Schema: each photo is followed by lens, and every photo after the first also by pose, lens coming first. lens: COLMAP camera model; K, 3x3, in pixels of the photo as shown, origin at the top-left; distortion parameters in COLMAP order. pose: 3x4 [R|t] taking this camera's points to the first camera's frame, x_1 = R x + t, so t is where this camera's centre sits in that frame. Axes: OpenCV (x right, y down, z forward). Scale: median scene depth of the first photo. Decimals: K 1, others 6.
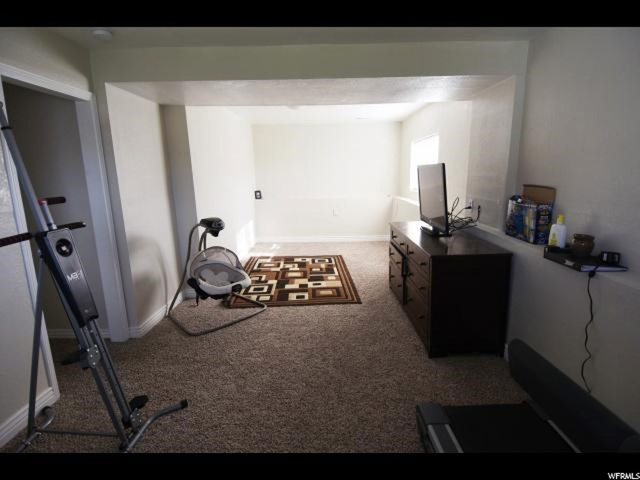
lens RADIAL K [[339.8, 0, 323.3], [0, 339.8, 239.6], [0, 0, 1]] dist [0.083597, -0.072482]
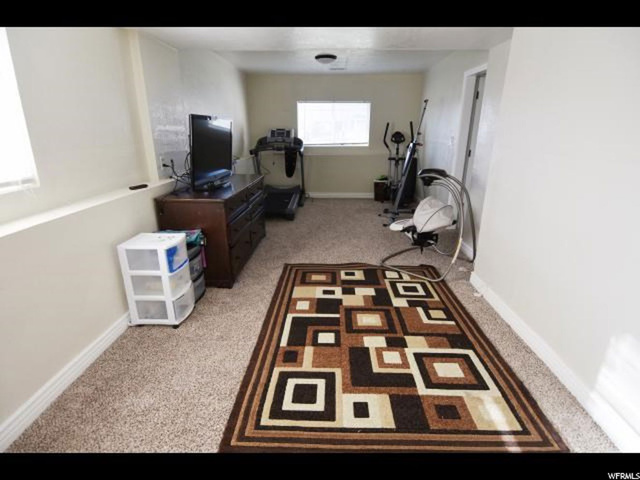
lens RADIAL K [[339.8, 0, 323.3], [0, 339.8, 239.6], [0, 0, 1]] dist [0.083597, -0.072482]
pose [[-0.997037, -0.006044, 0.076680, -0.060842], [0.032695, 0.869061, 0.493623, -0.302796], [-0.069623, 0.494668, -0.866289, 1.564102]]
